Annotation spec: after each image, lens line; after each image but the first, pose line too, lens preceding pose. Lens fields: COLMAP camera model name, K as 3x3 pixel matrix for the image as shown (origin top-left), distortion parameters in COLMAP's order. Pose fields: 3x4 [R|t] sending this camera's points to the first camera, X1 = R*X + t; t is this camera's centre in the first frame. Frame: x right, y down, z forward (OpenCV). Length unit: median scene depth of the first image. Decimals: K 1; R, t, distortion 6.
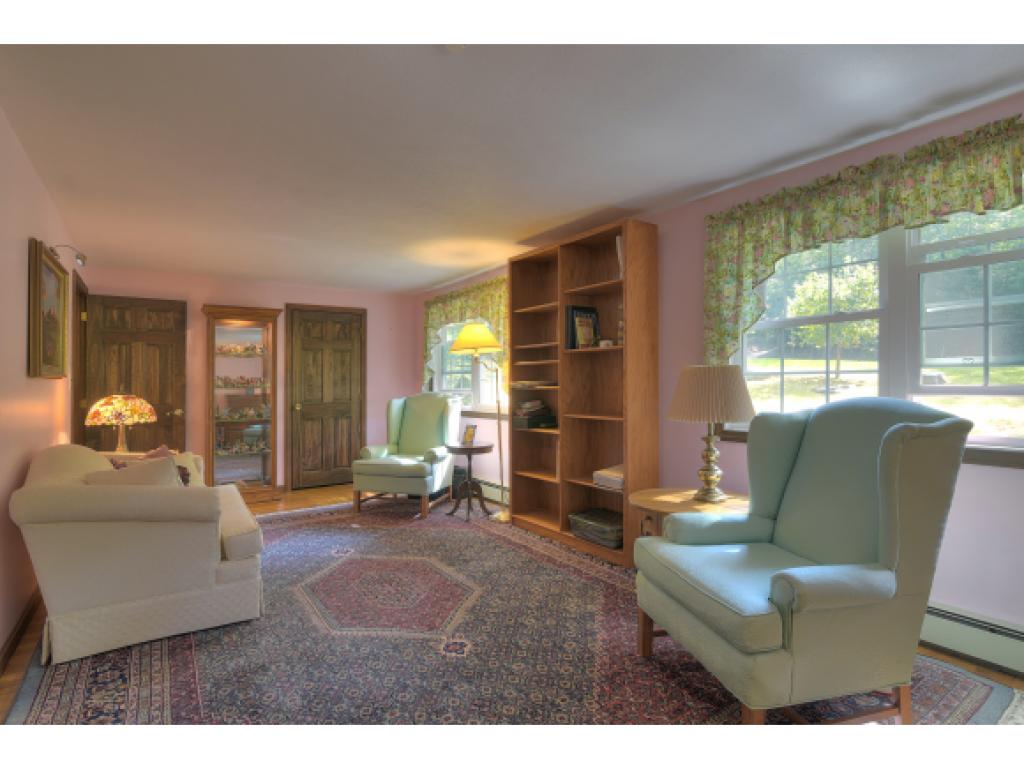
lens RADIAL K [[530.3, 0, 521.9], [0, 530.3, 354.8], [0, 0, 1]] dist [-0.013611, -0.000674]
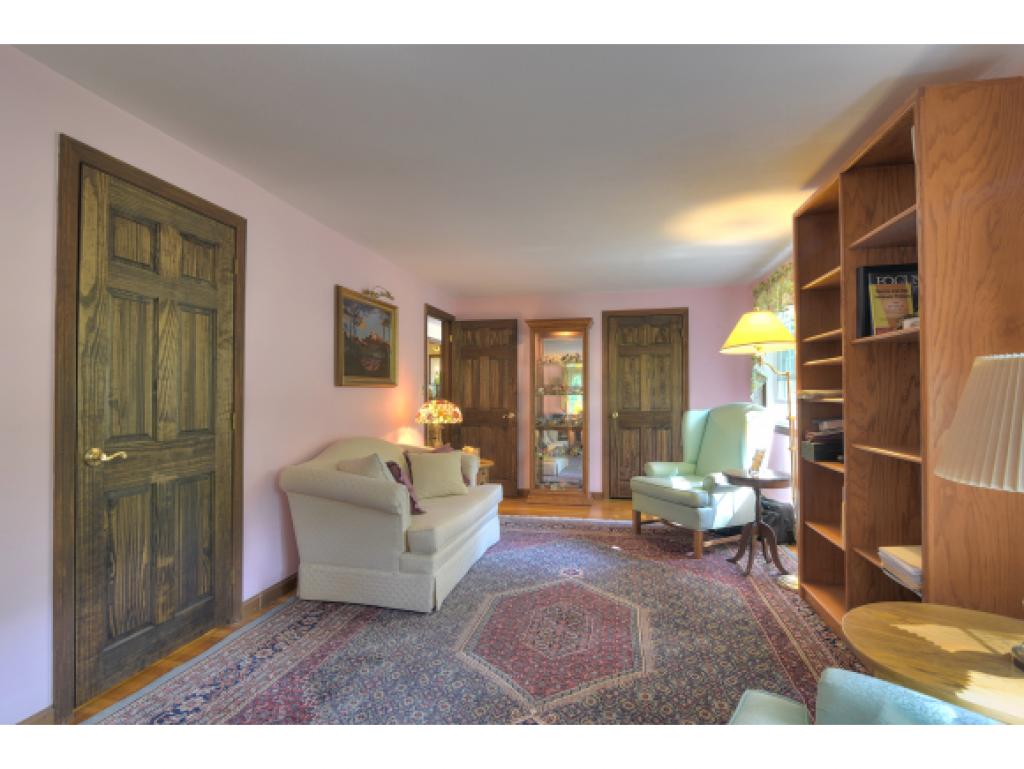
lens RADIAL K [[530.3, 0, 484.2], [0, 530.3, 366.5], [0, 0, 1]] dist [-0.013611, -0.000674]
pose [[0.652628, -0.030243, -0.757075, 0.312581], [0.036215, 0.999306, -0.008701, 0.014997], [0.756813, -0.021739, 0.653270, 0.322915]]
